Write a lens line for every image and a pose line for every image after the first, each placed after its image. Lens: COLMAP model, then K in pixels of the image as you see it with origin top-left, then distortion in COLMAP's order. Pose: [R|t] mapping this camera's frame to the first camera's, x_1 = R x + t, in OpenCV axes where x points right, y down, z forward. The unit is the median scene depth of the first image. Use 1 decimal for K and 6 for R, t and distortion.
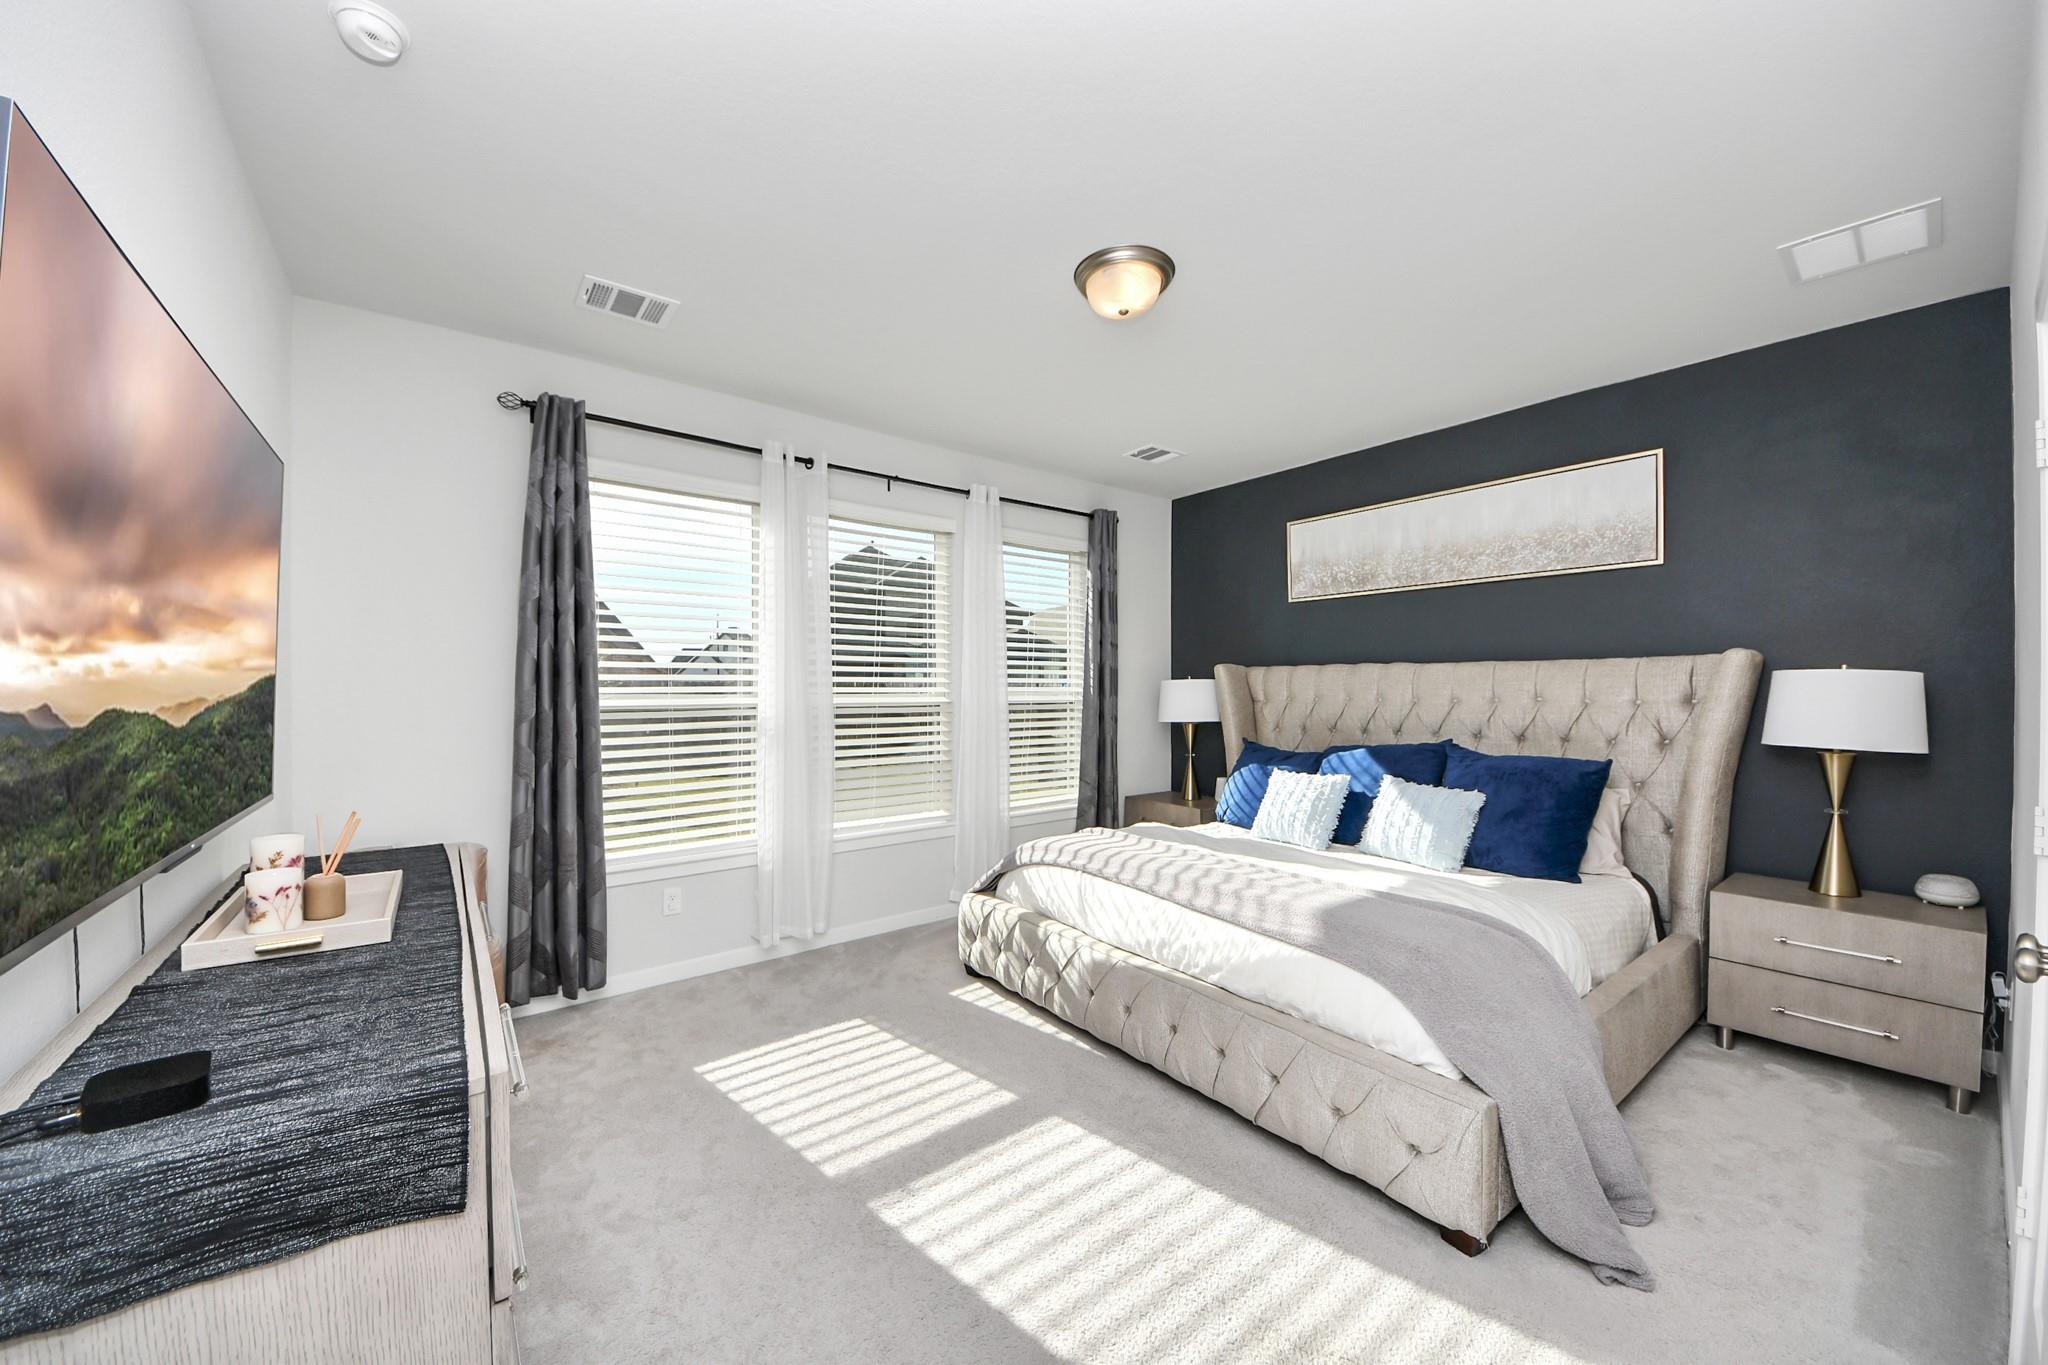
lens RADIAL K [[722.0, 0, 1025.2], [0, 722.0, 707.2], [0, 0, 1]] dist [0.049703, -0.000070]
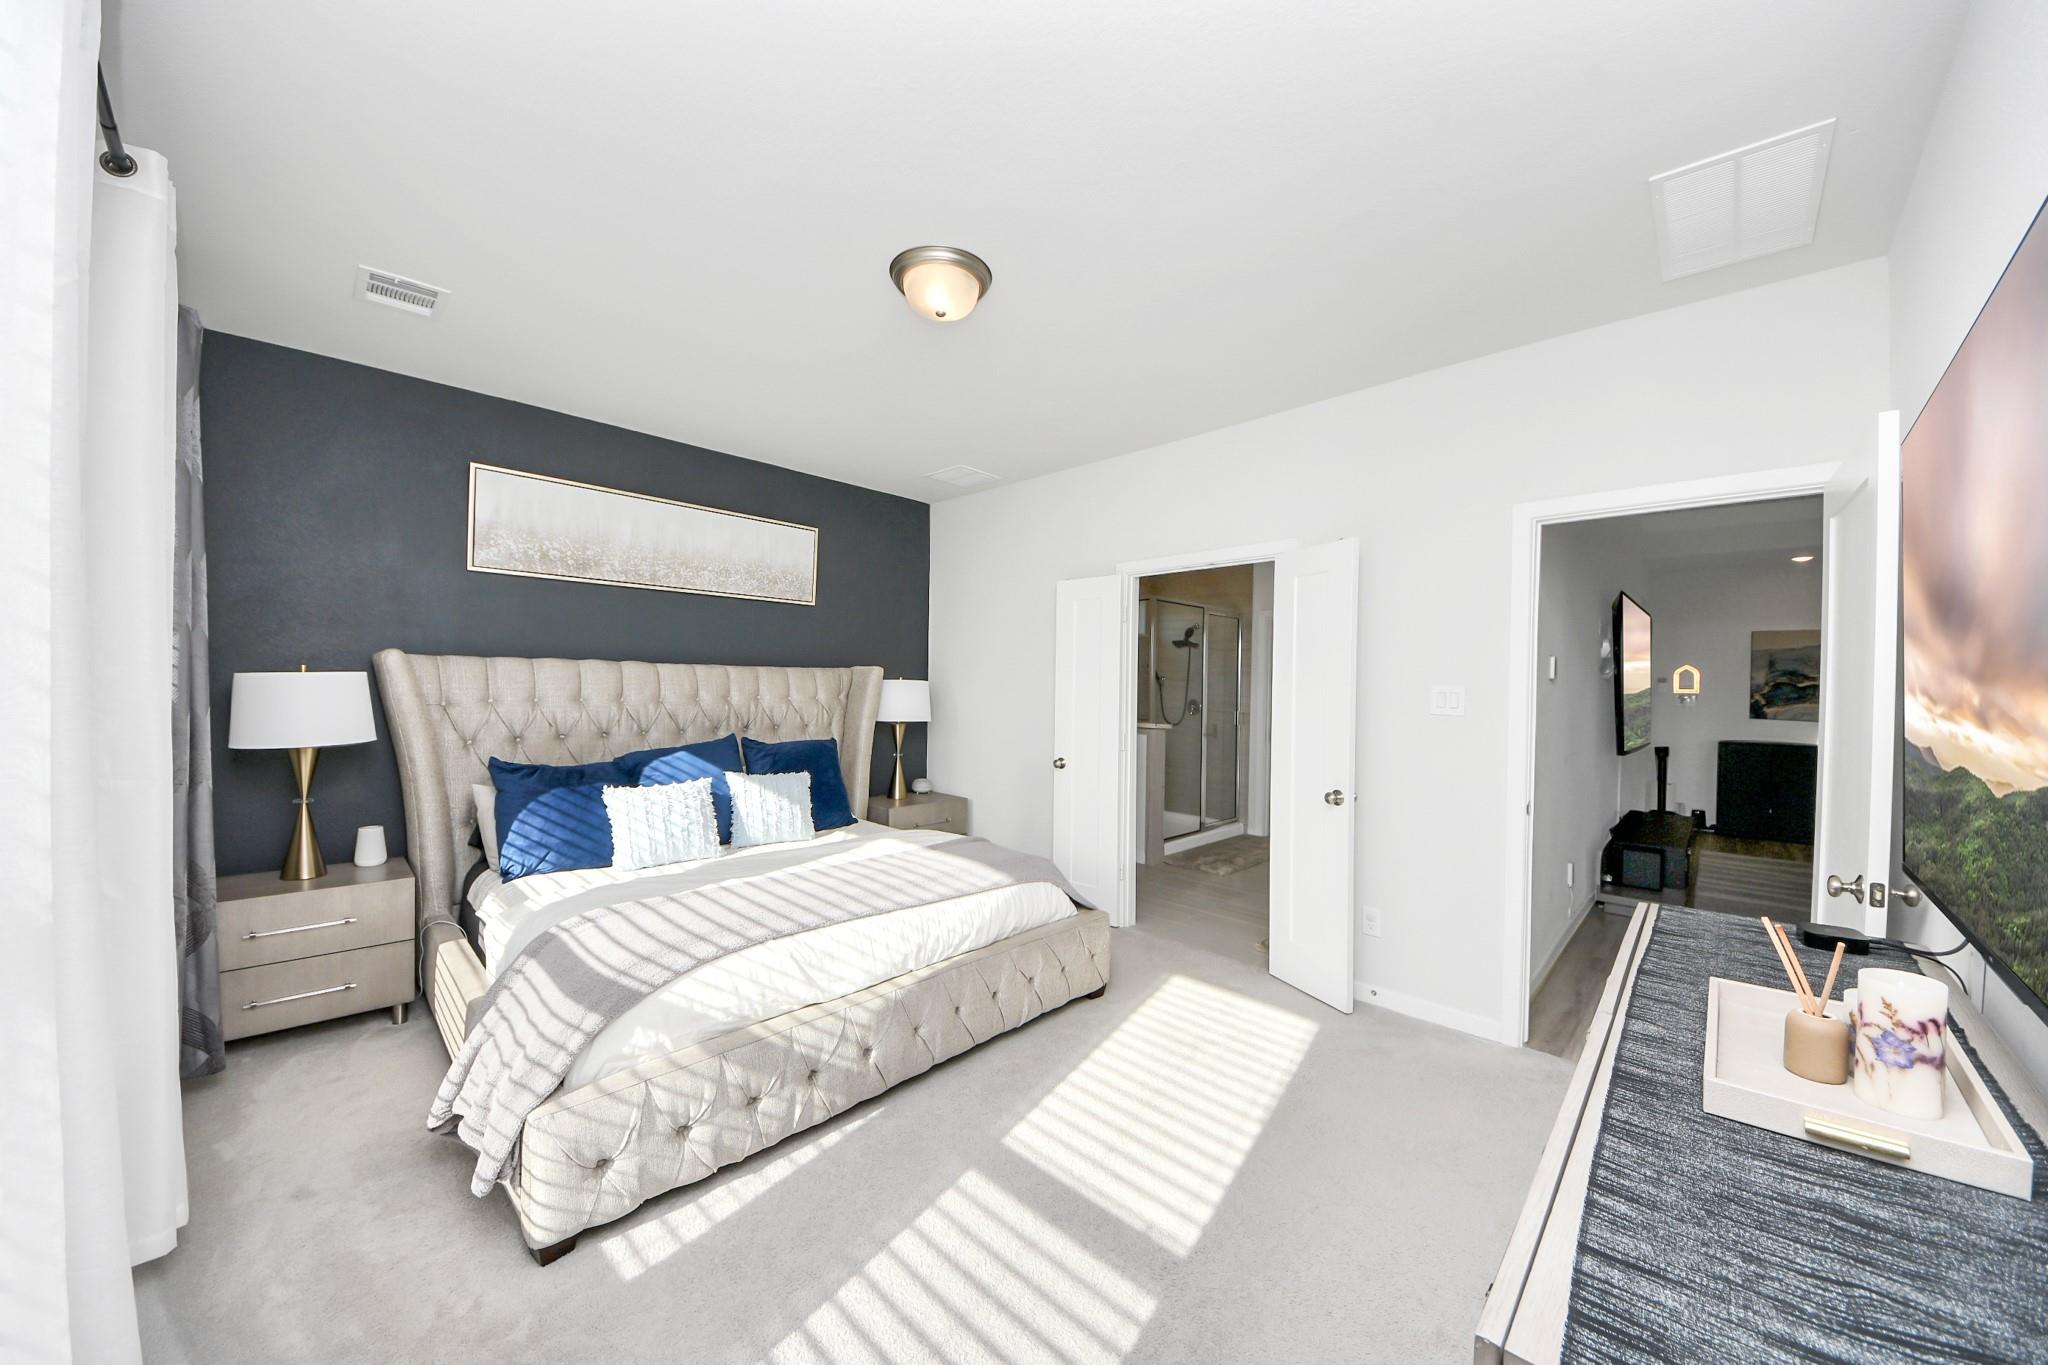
lens RADIAL K [[734.5, 0, 1026.9], [0, 734.5, 692.3], [0, 0, 1]] dist [0.000280, 0.000026]
pose [[-0.131469, -0.004153, 0.991312, -0.636194], [0.020848, 0.999758, 0.006954, -0.019865], [-0.991101, 0.021581, -0.131351, 0.759216]]
